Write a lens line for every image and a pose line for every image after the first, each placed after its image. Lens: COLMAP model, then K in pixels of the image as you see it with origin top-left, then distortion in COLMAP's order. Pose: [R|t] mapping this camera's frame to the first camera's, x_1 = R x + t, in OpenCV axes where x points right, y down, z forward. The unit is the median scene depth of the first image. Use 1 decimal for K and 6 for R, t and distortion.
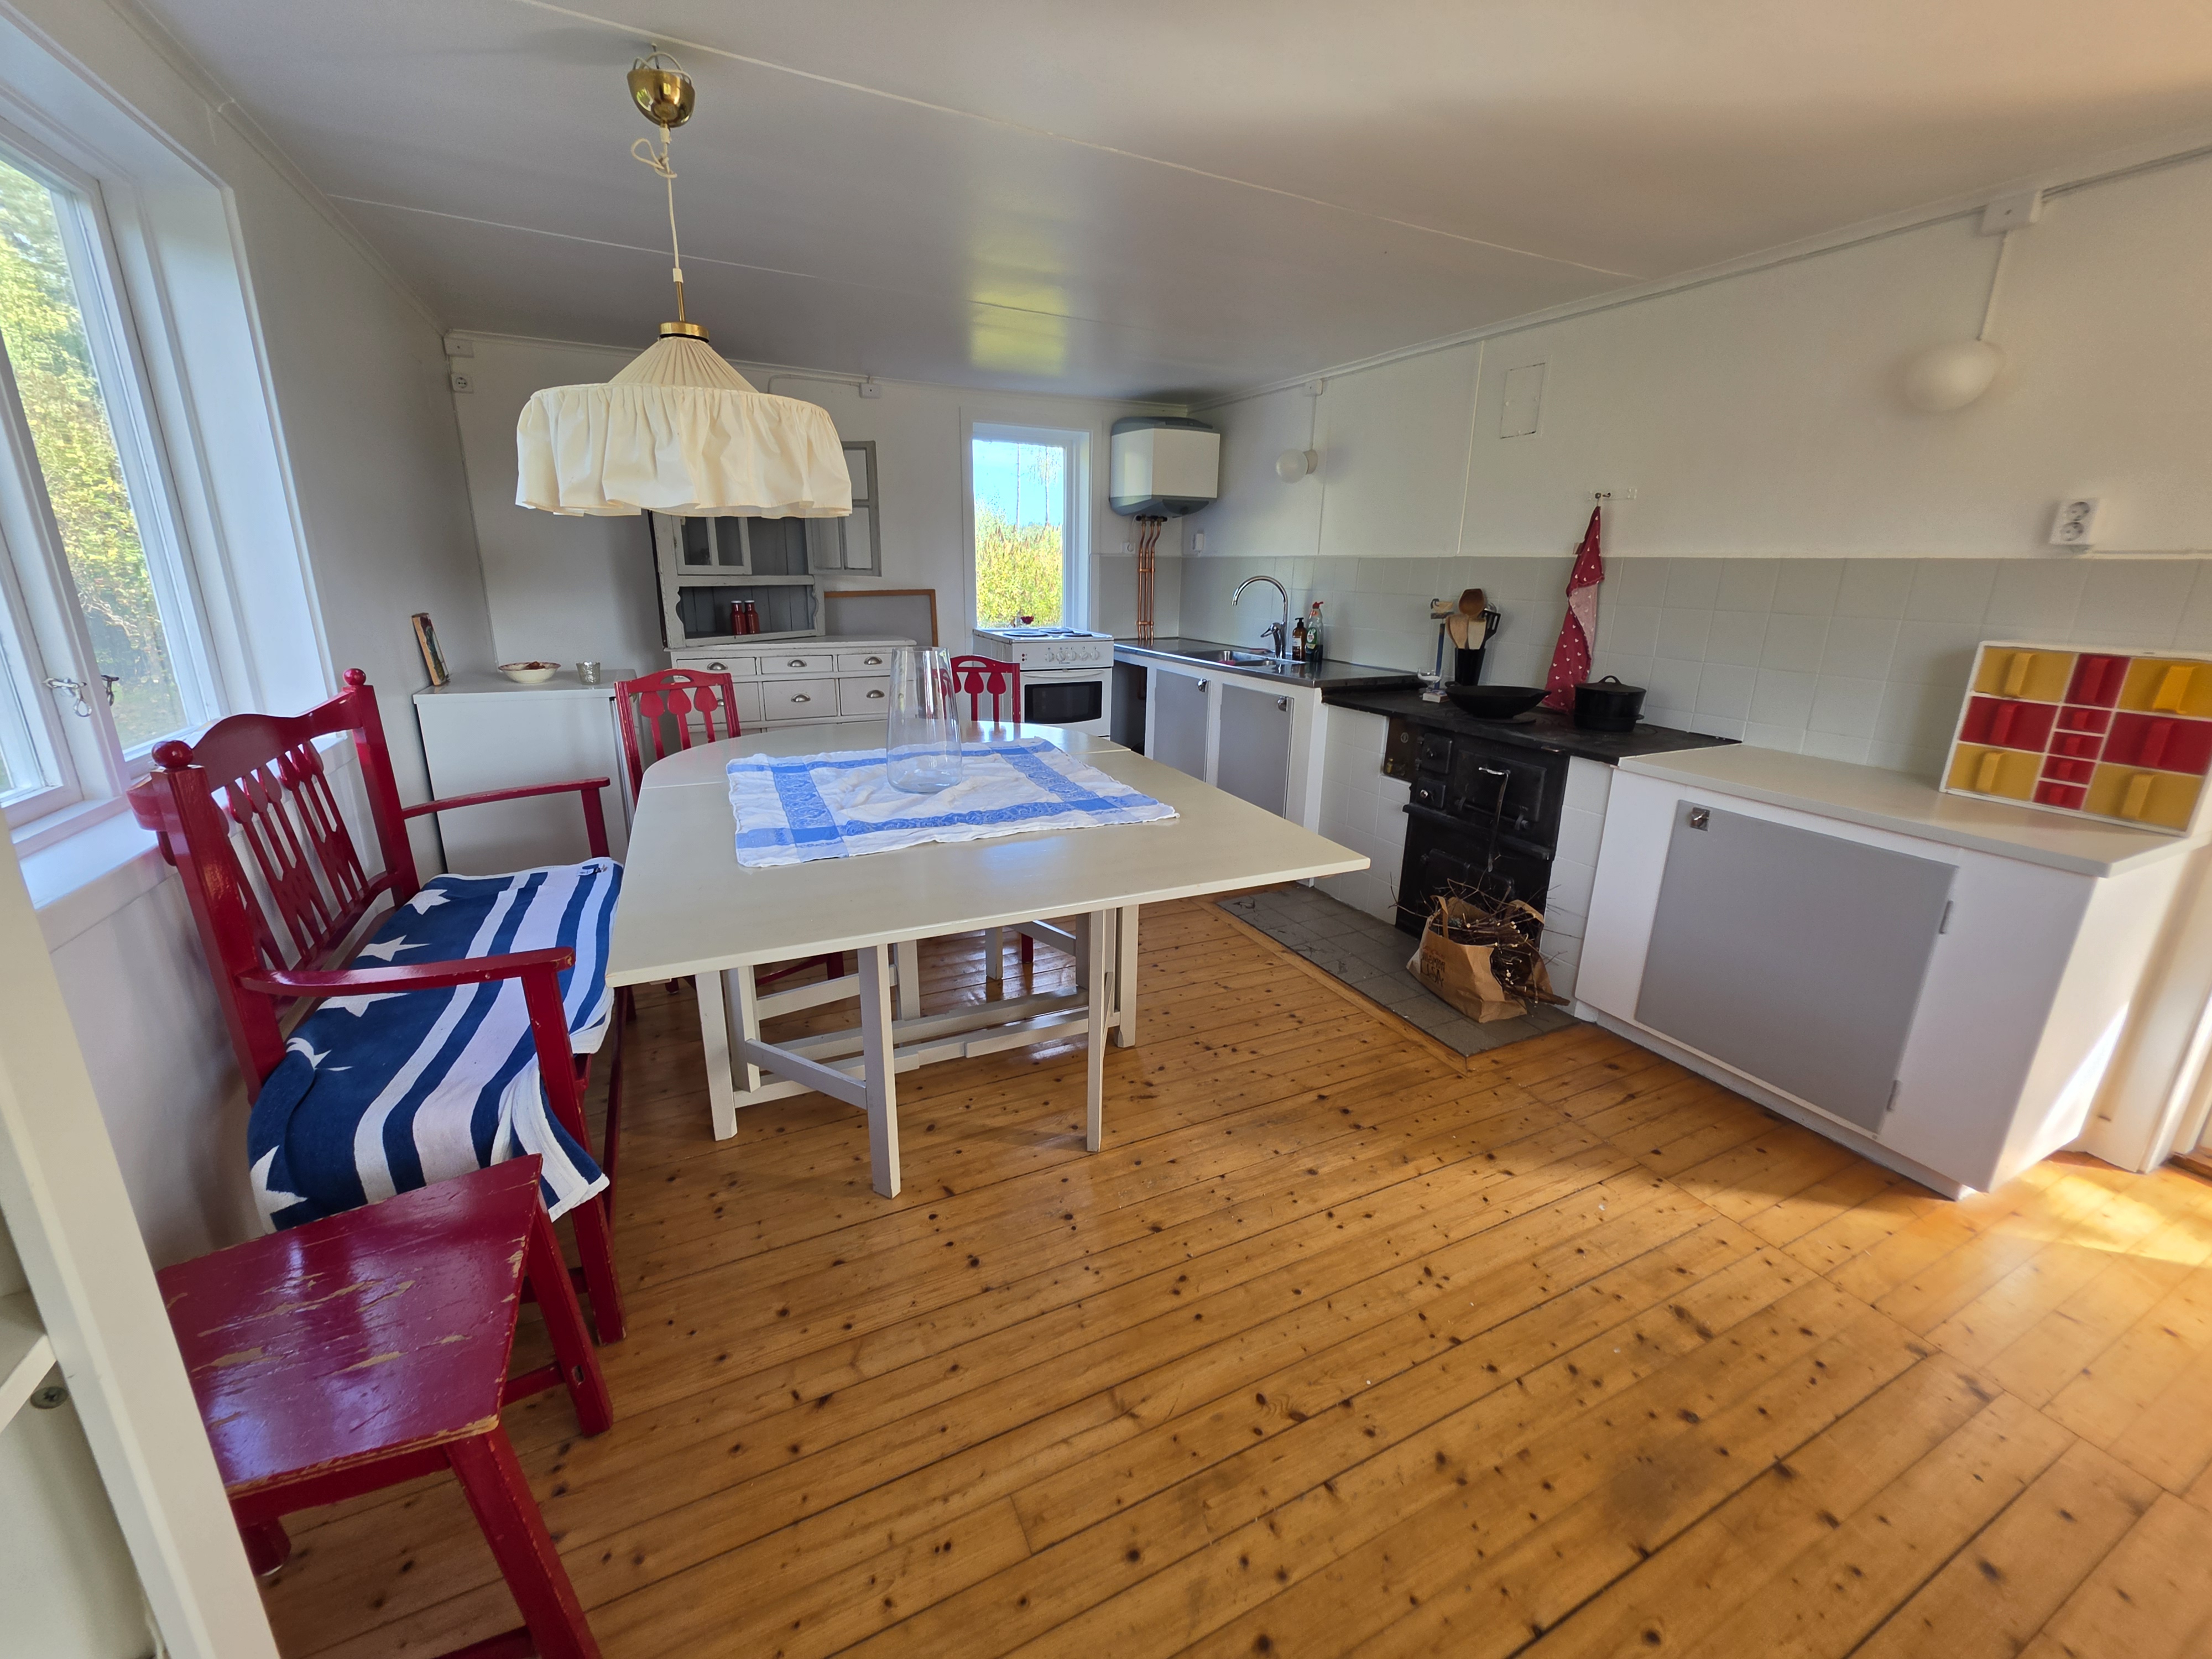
lens RADIAL K [[883.8, 0, 1102.5], [0, 883.8, 808.3], [0, 0, 1]] dist [-0.001792, 0.000242]
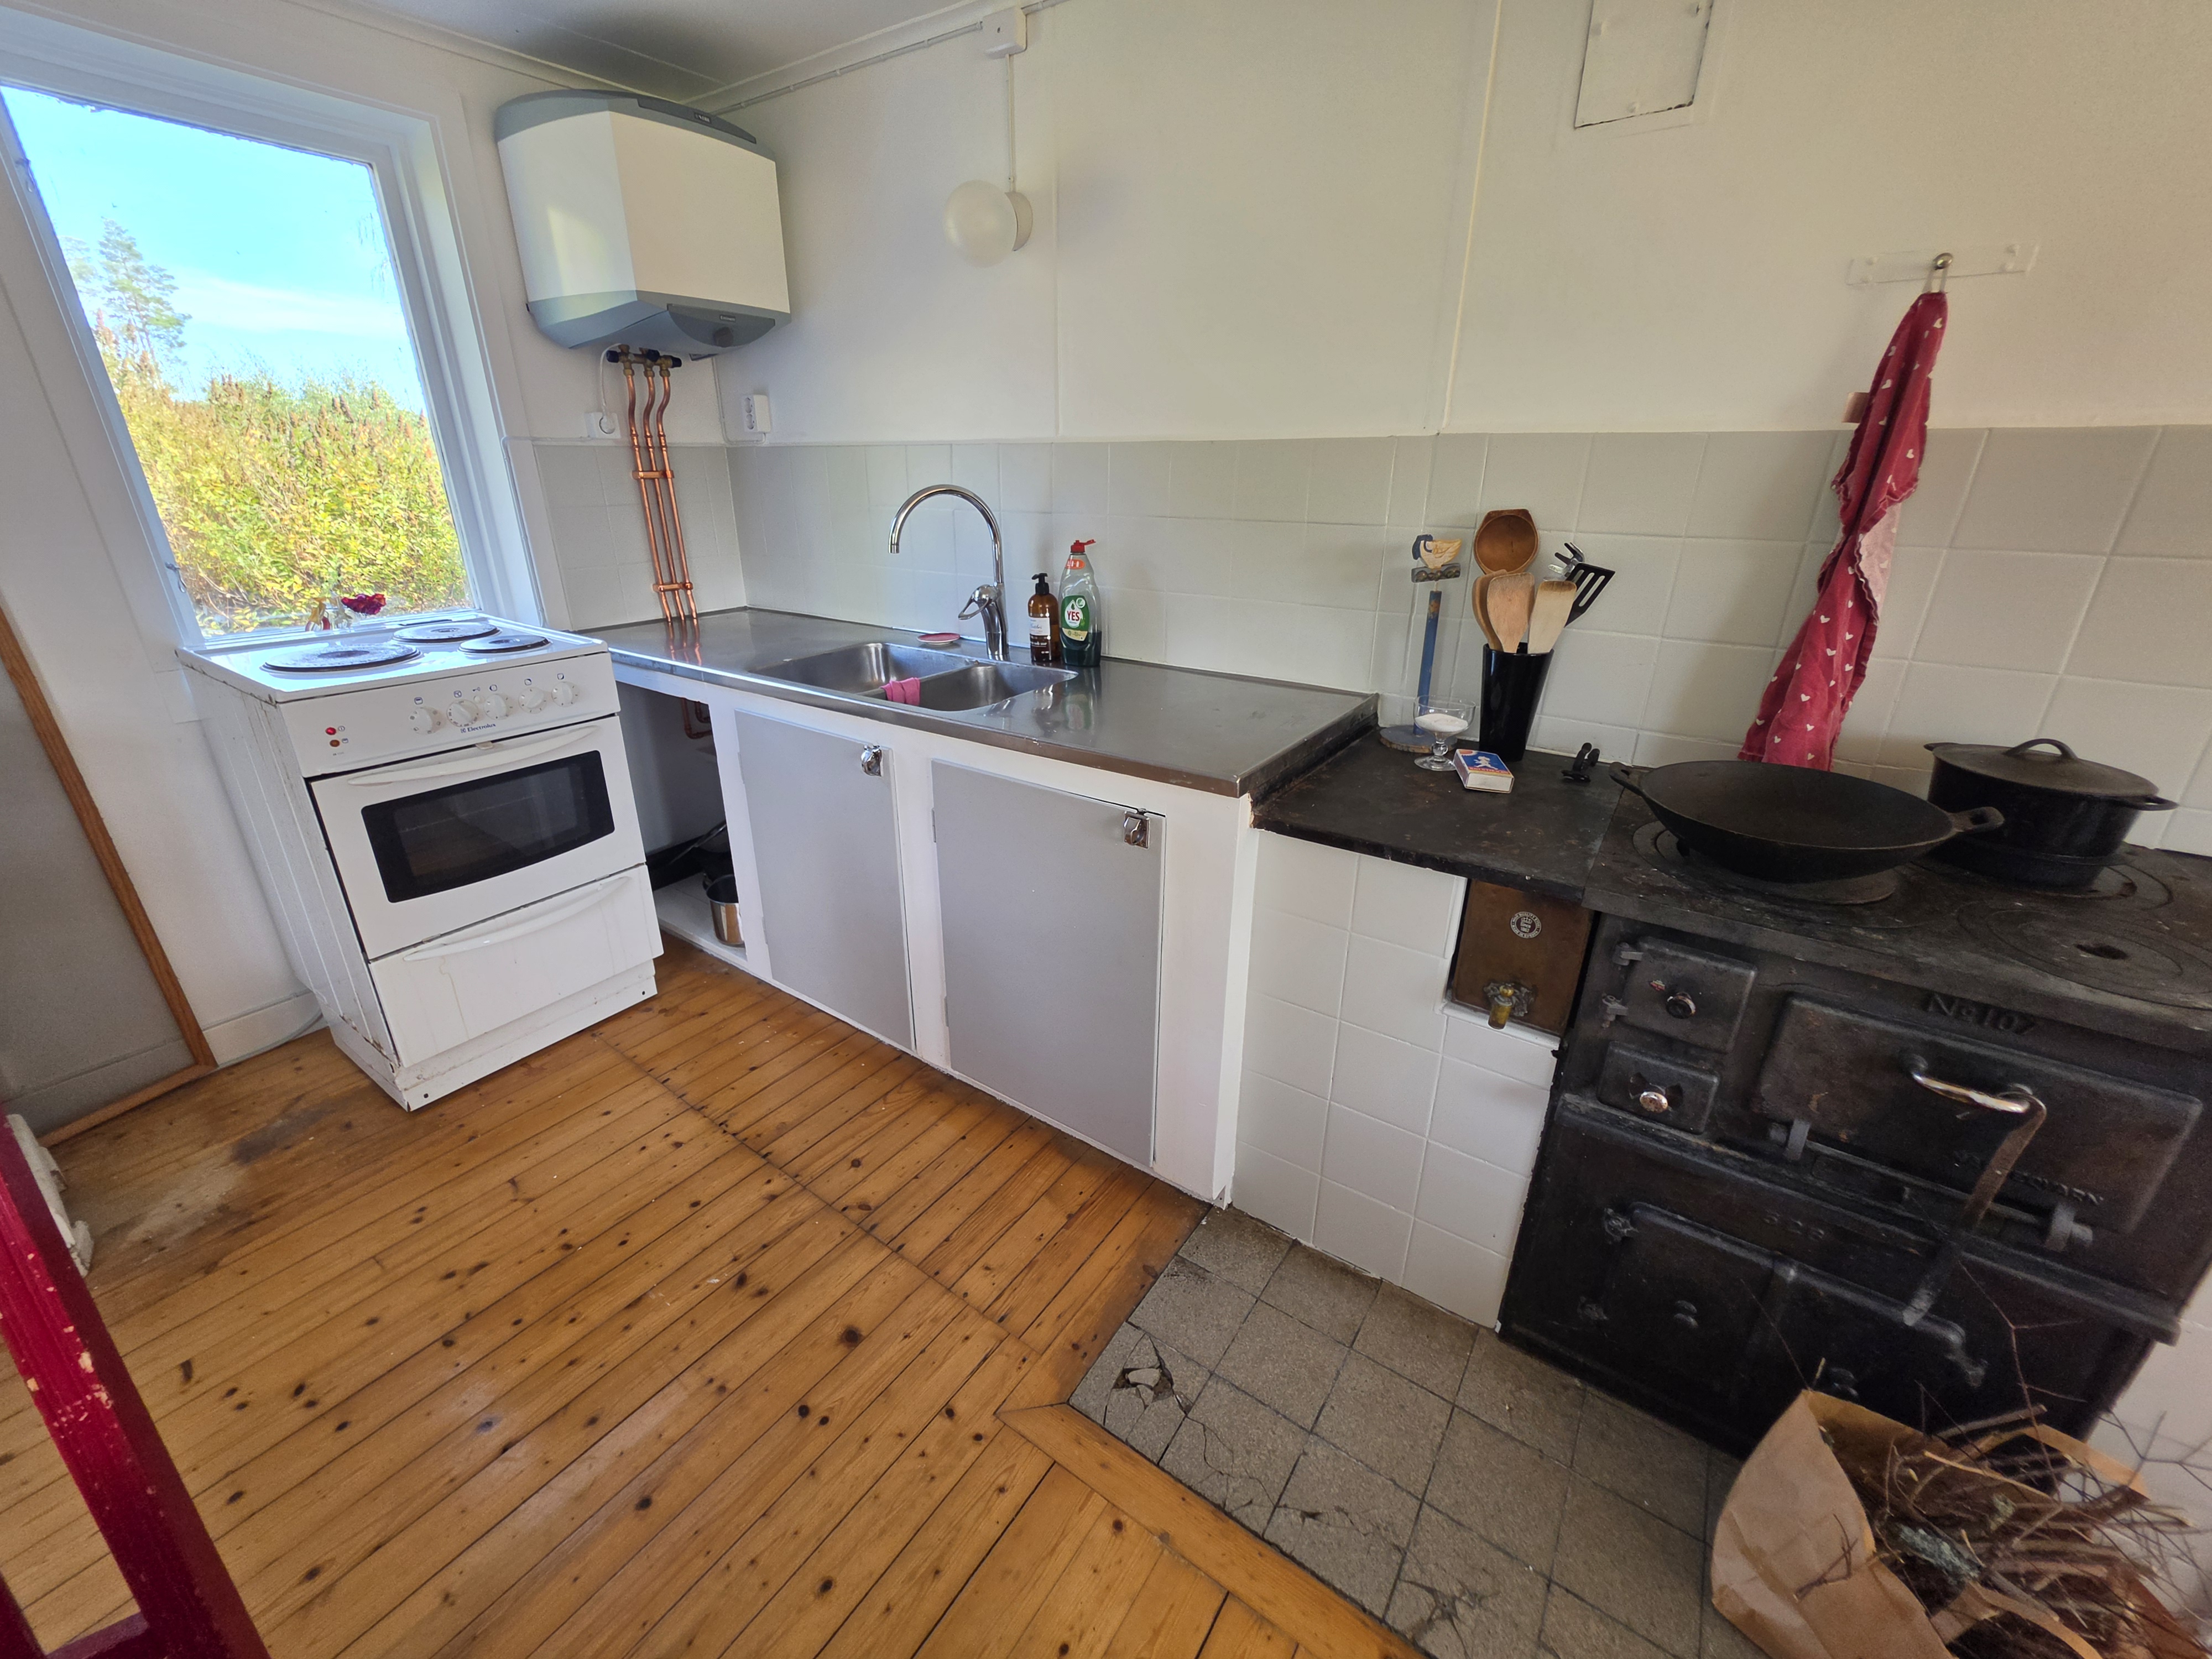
lens RADIAL K [[883.8, 0, 1102.5], [0, 883.8, 808.3], [0, 0, 1]] dist [-0.001792, 0.000242]
pose [[0.873889, -0.187948, 0.448323, 0.016102], [0.139441, 0.980397, 0.139204, -0.149994], [-0.465698, -0.059134, 0.882966, 0.544145]]
